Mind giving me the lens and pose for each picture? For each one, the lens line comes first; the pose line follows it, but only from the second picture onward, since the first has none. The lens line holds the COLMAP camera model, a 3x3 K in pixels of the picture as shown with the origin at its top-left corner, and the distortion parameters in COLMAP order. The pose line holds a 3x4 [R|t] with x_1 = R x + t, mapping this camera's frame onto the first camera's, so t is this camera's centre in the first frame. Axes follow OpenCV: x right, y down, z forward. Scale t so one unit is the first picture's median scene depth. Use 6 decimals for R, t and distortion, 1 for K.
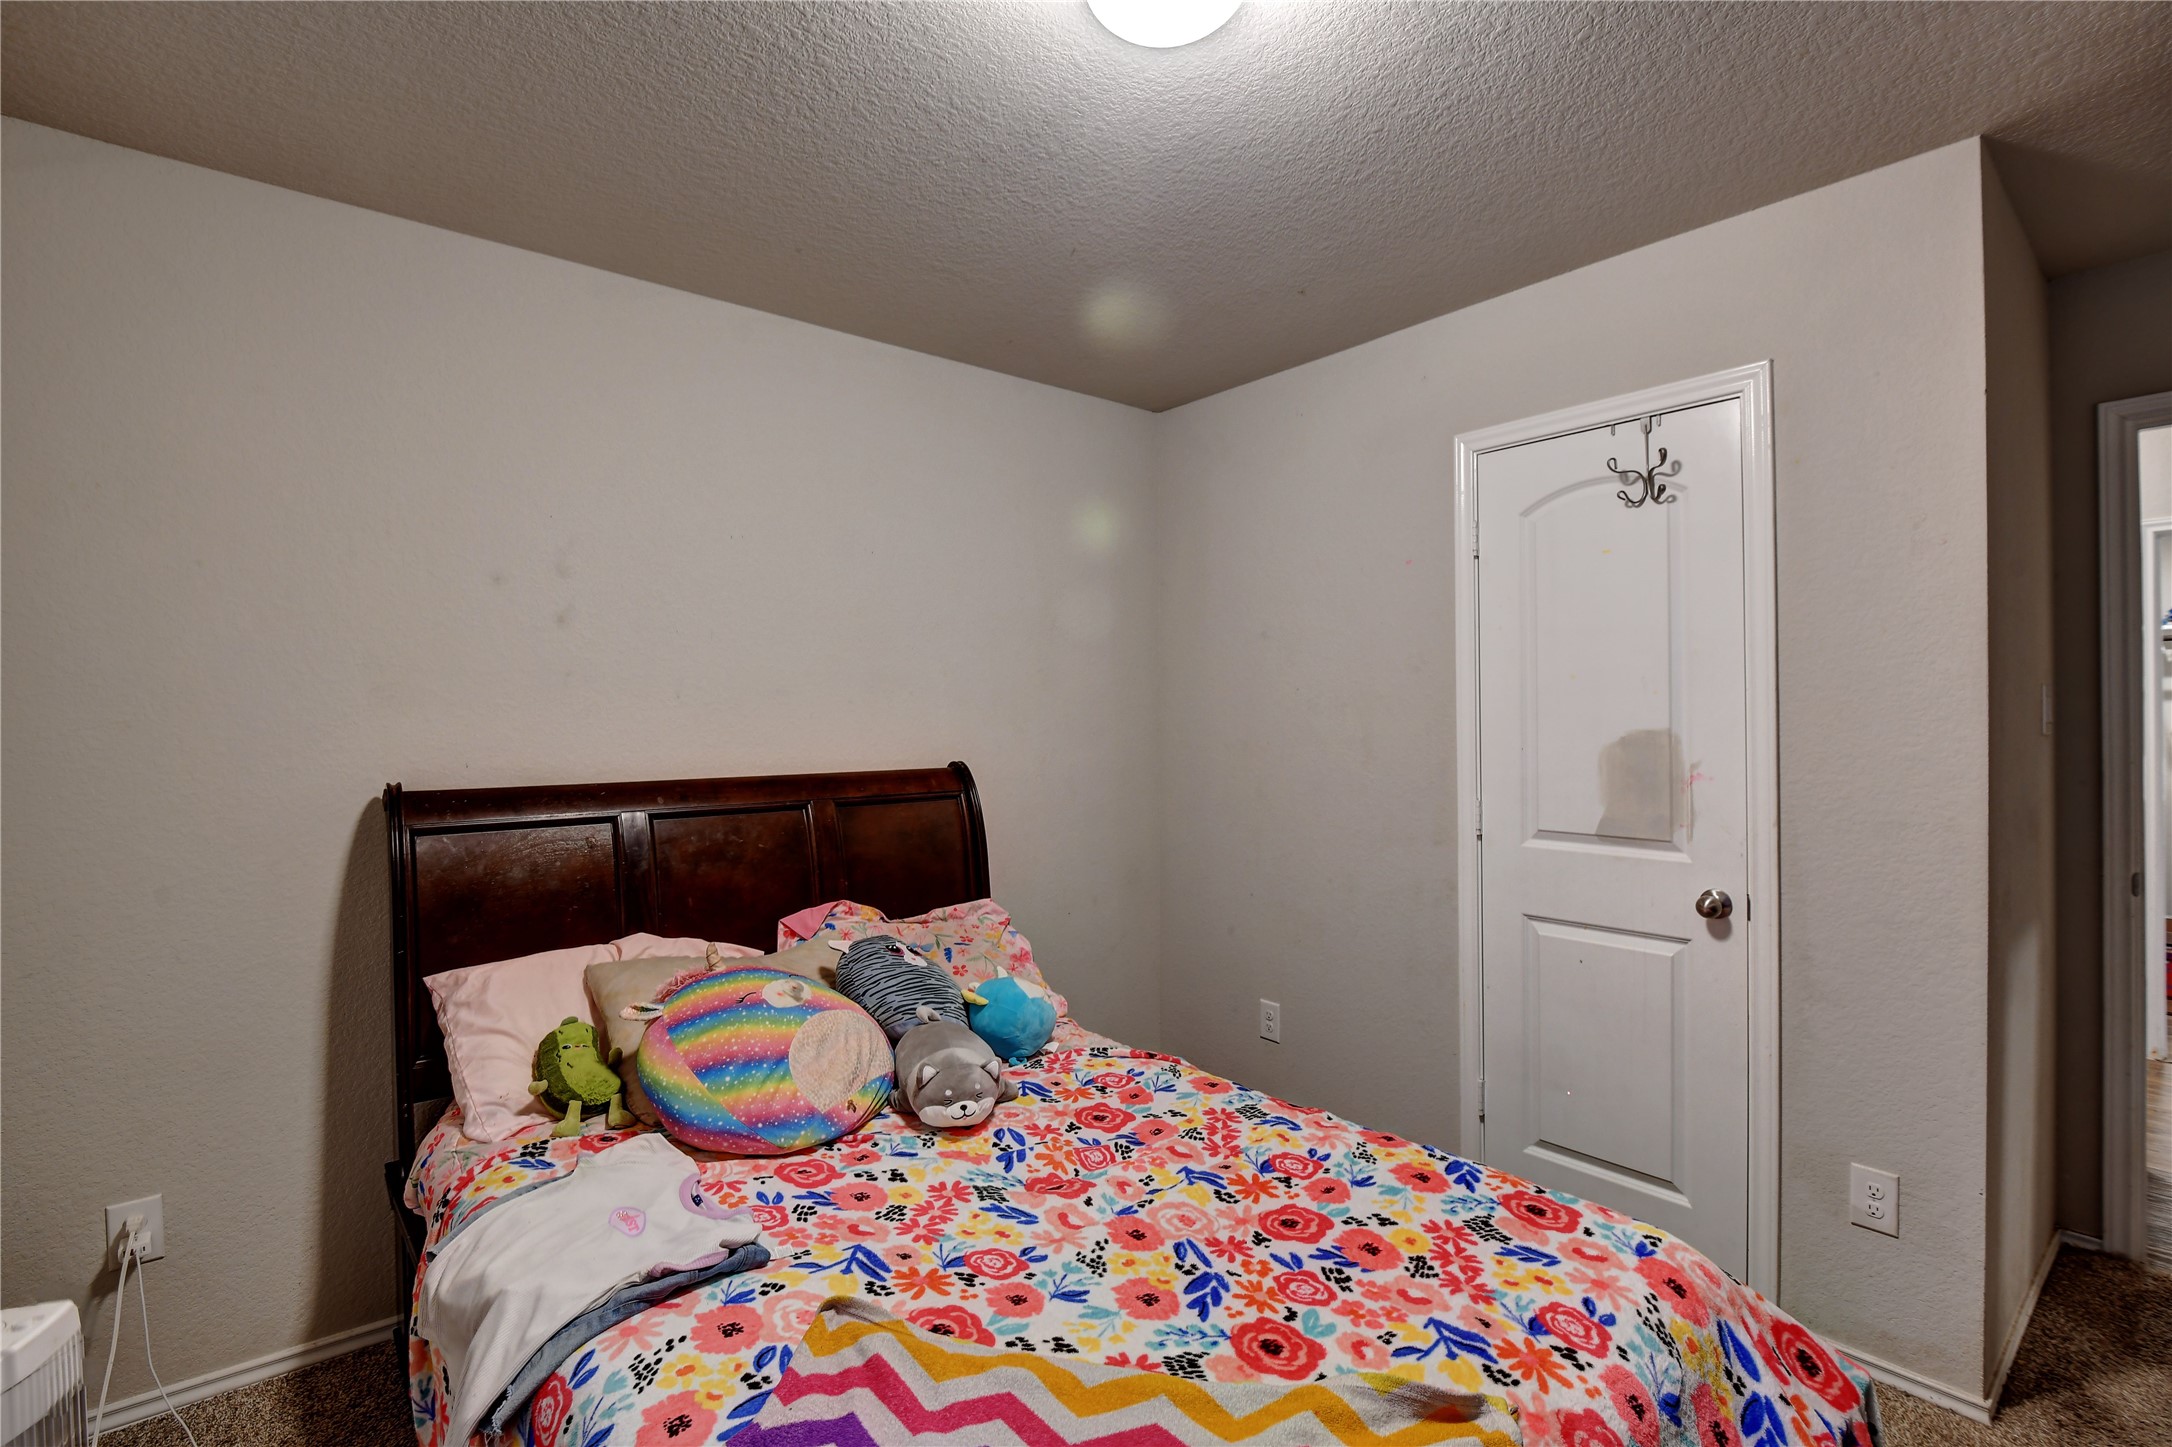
lens RADIAL K [[998.4, 0, 1088.3], [0, 998.4, 720.0], [0, 0, 1]] dist [-0.000649, -0.005591]
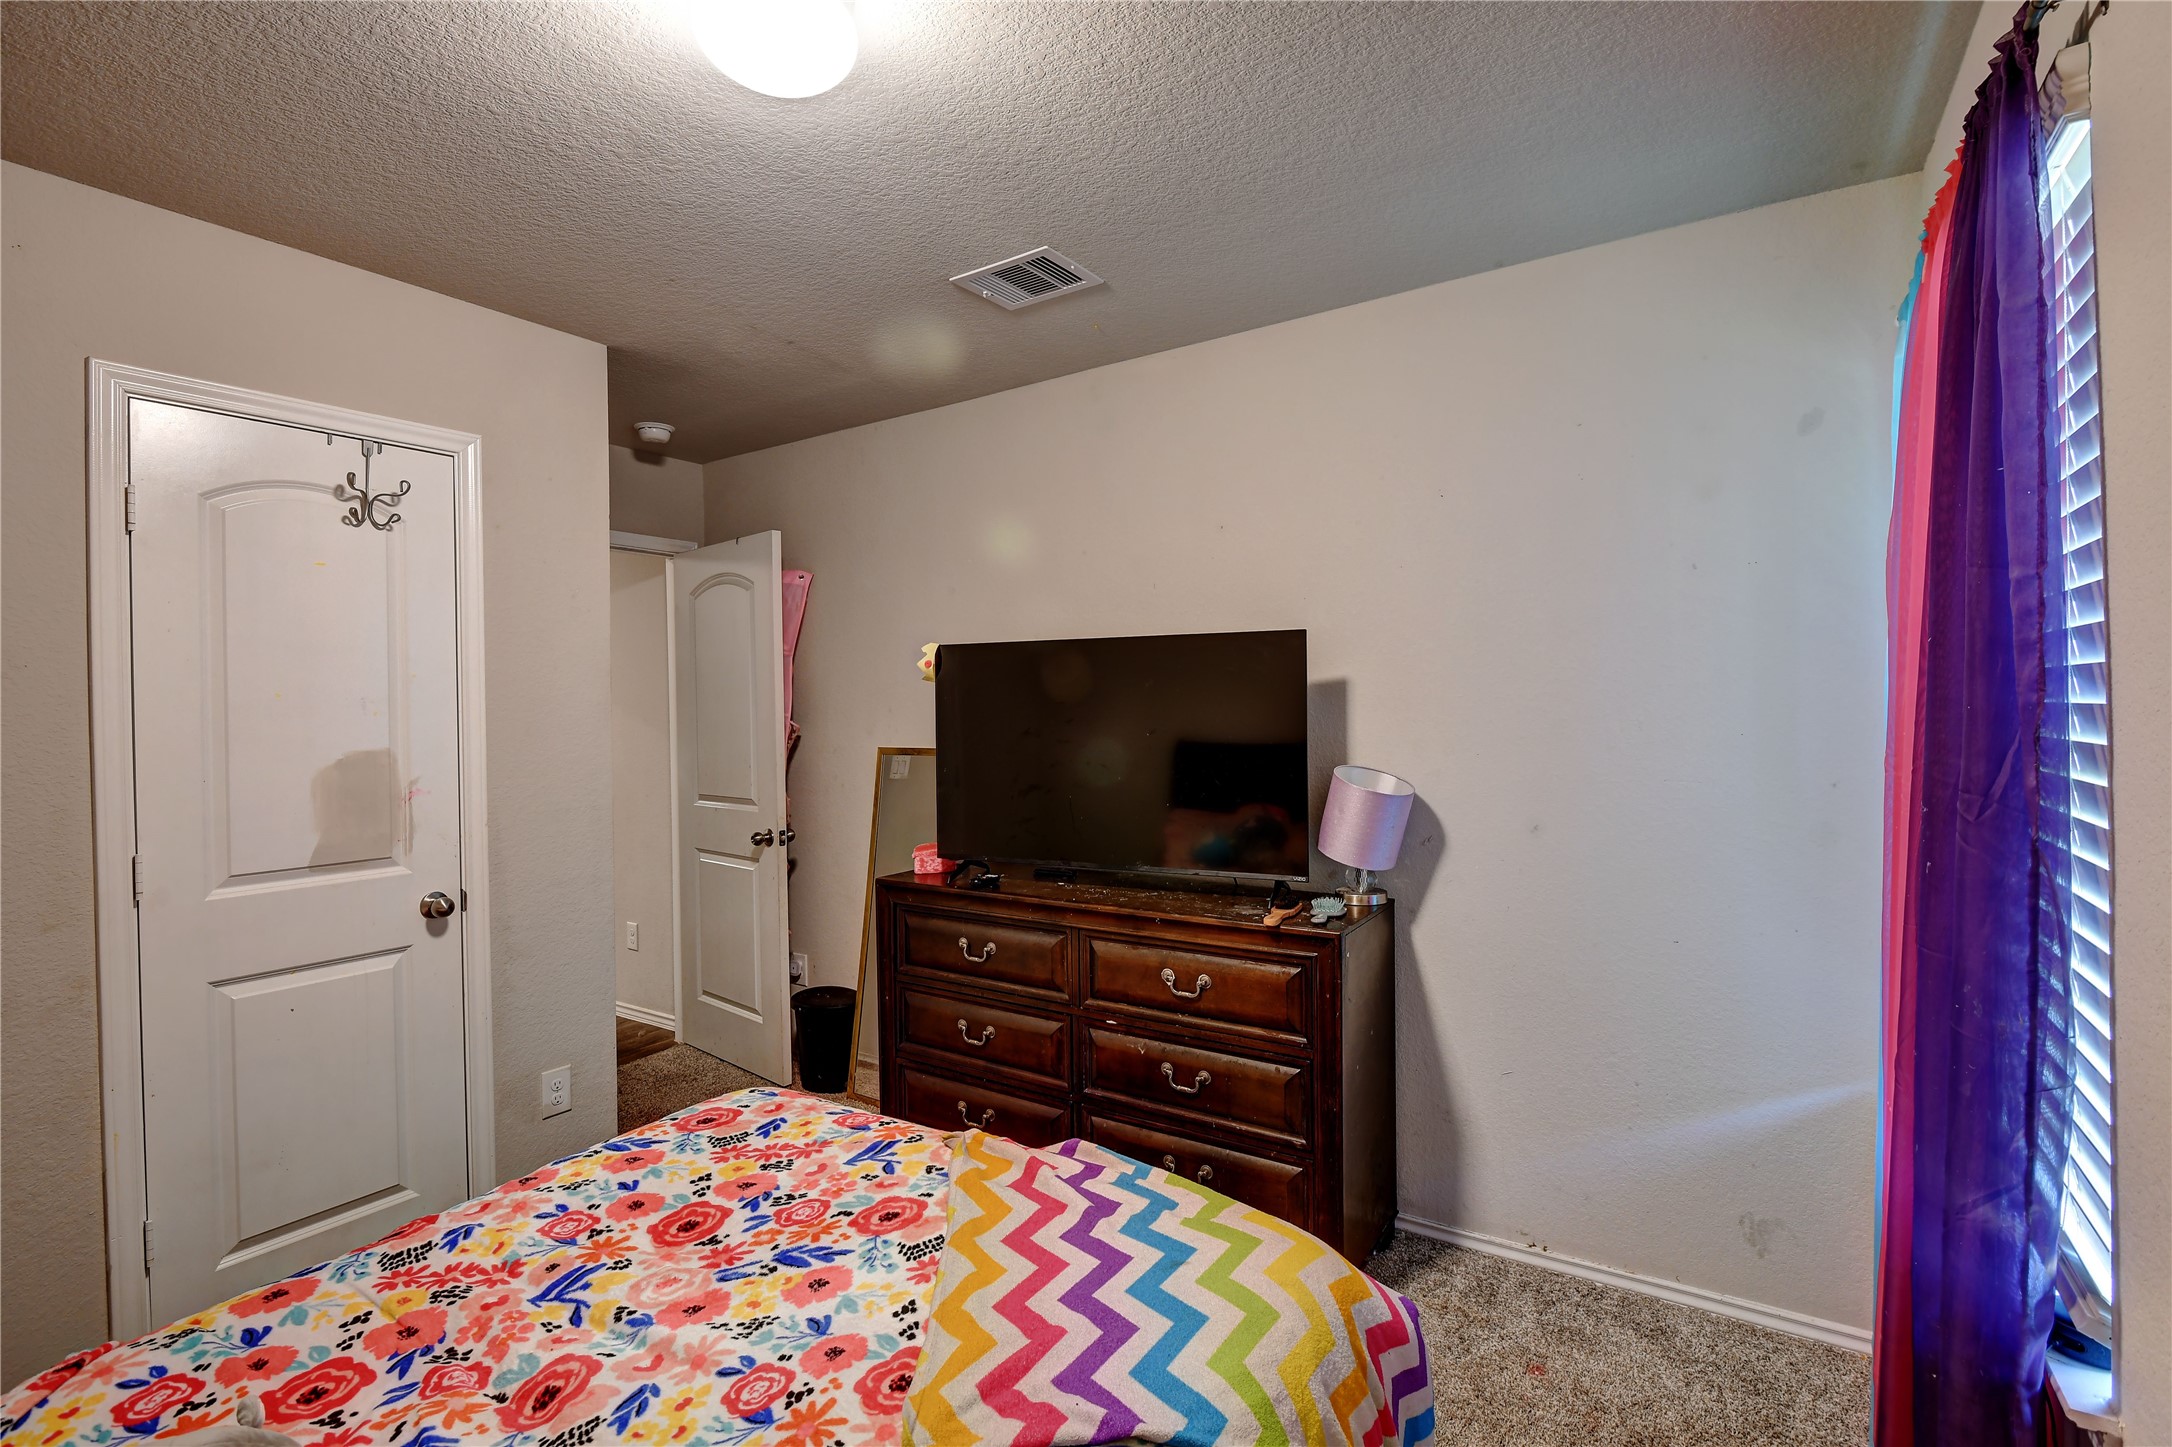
lens RADIAL K [[998.4, 0, 1084.8], [0, 998.4, 723.6], [0, 0, 1]] dist [-0.000649, -0.005591]
pose [[-0.302787, -0.004680, 0.953047, -0.907356], [0.019913, 0.999739, 0.011236, -0.021318], [-0.952850, 0.022380, -0.302615, 0.907443]]
